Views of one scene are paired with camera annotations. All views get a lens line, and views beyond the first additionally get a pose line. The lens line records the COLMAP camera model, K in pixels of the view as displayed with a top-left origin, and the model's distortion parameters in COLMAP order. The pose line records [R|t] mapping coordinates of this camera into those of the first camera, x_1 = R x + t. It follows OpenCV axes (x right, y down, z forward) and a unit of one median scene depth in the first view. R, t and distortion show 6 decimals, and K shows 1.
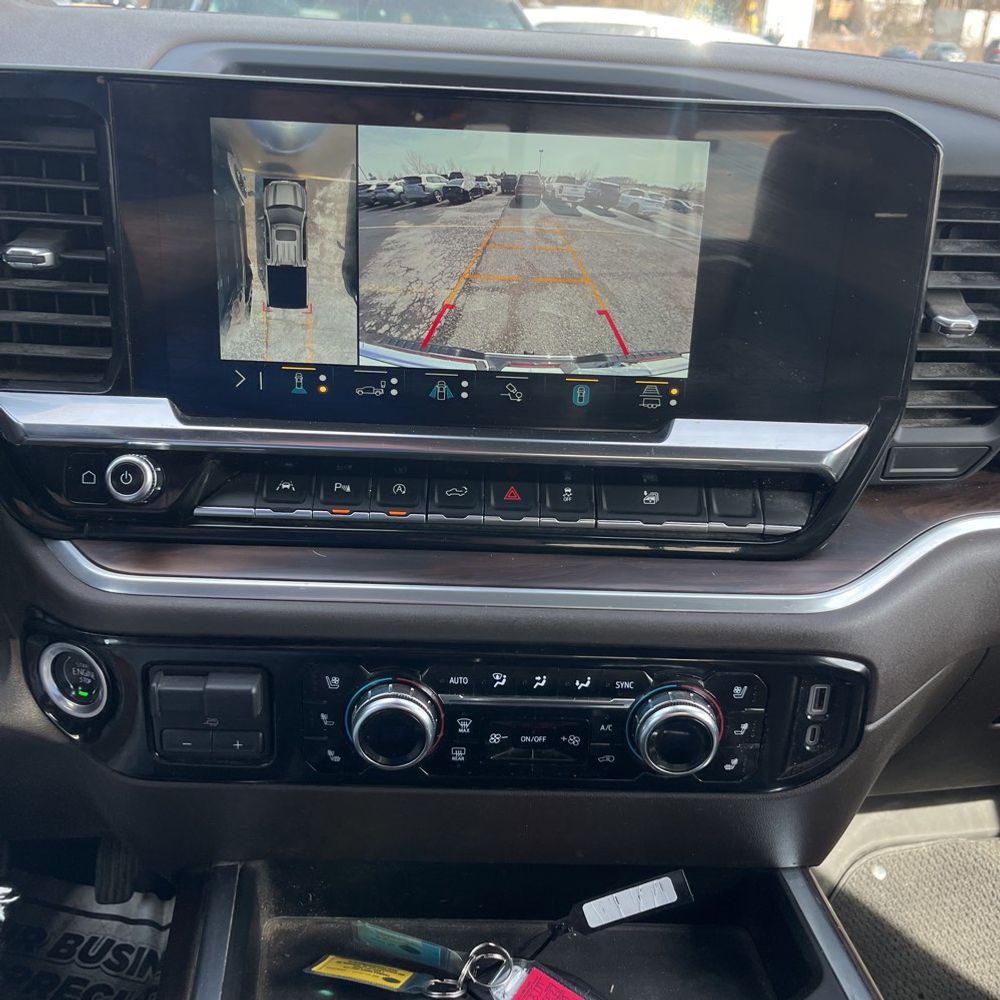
lens RADIAL K [[1009.5, 0, 517.8], [0, 1009.5, 492.8], [0, 0, 1]] dist [0.028781, 0.000000]
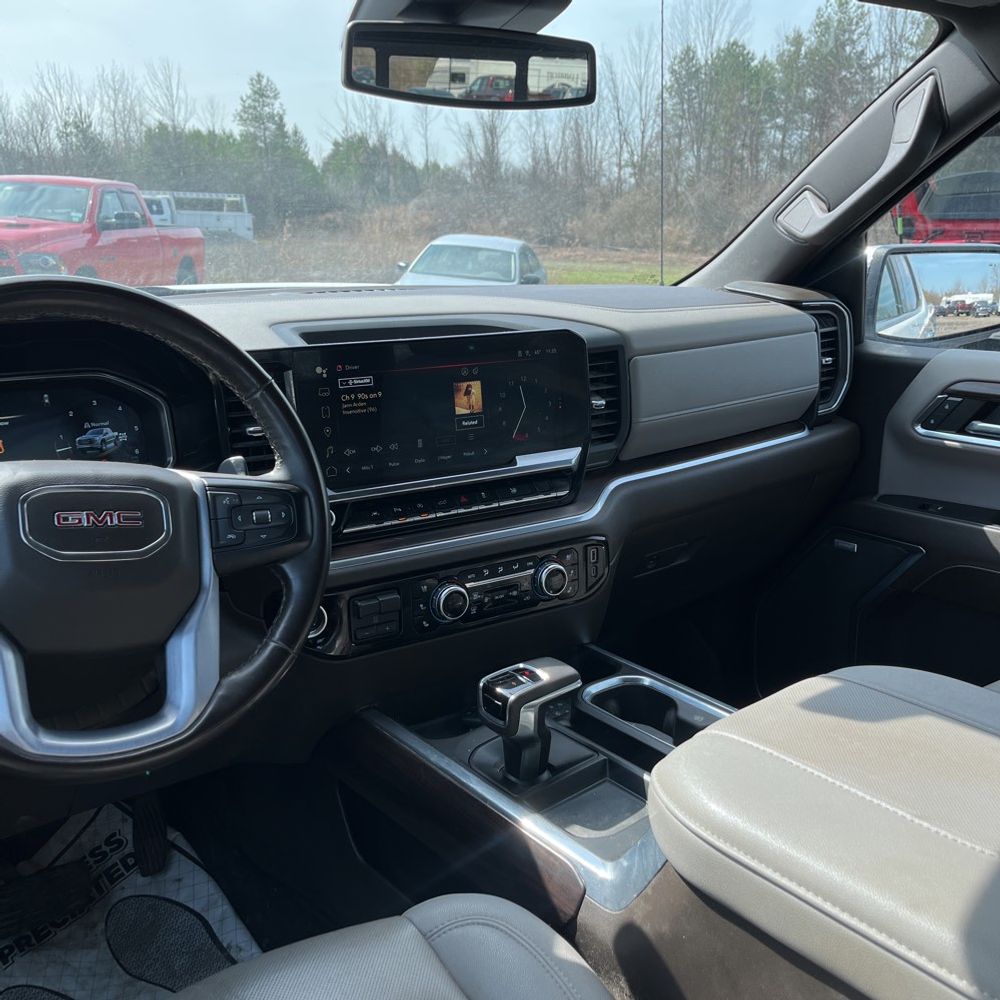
lens RADIAL K [[1009.5, 0, 508.7], [0, 1009.5, 506.7], [0, 0, 1]] dist [0.028781, 0.000000]
pose [[0.857320, -0.185062, 0.480369, -1.062752], [0.240498, 0.969039, -0.055898, 0.176721], [-0.455152, 0.163451, 0.875283, -1.109338]]
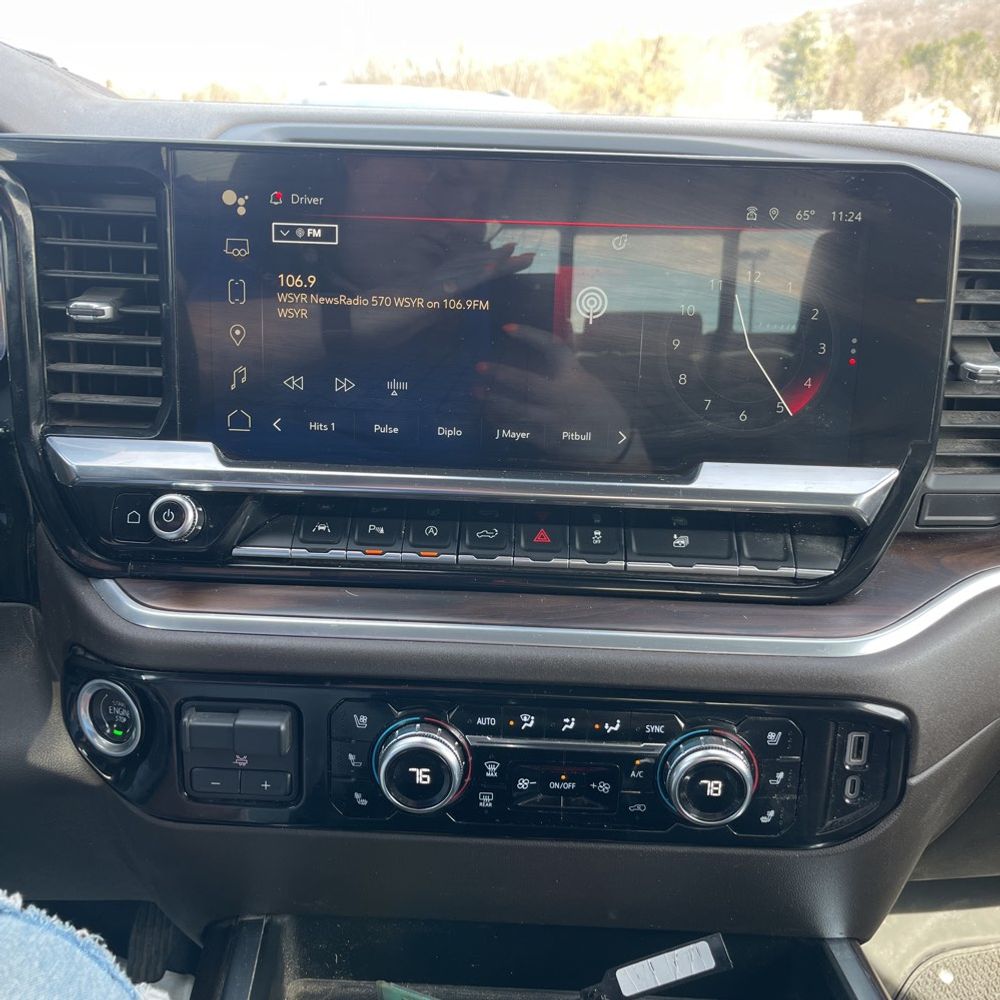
lens RADIAL K [[1009.5, 0, 524.7], [0, 1009.5, 498.9], [0, 0, 1]] dist [0.028781, 0.000000]
pose [[0.998404, 0.000419, -0.056479, 0.034219], [-0.007156, 0.992852, -0.119135, 0.084995], [0.056026, 0.119349, 0.991270, -0.008368]]
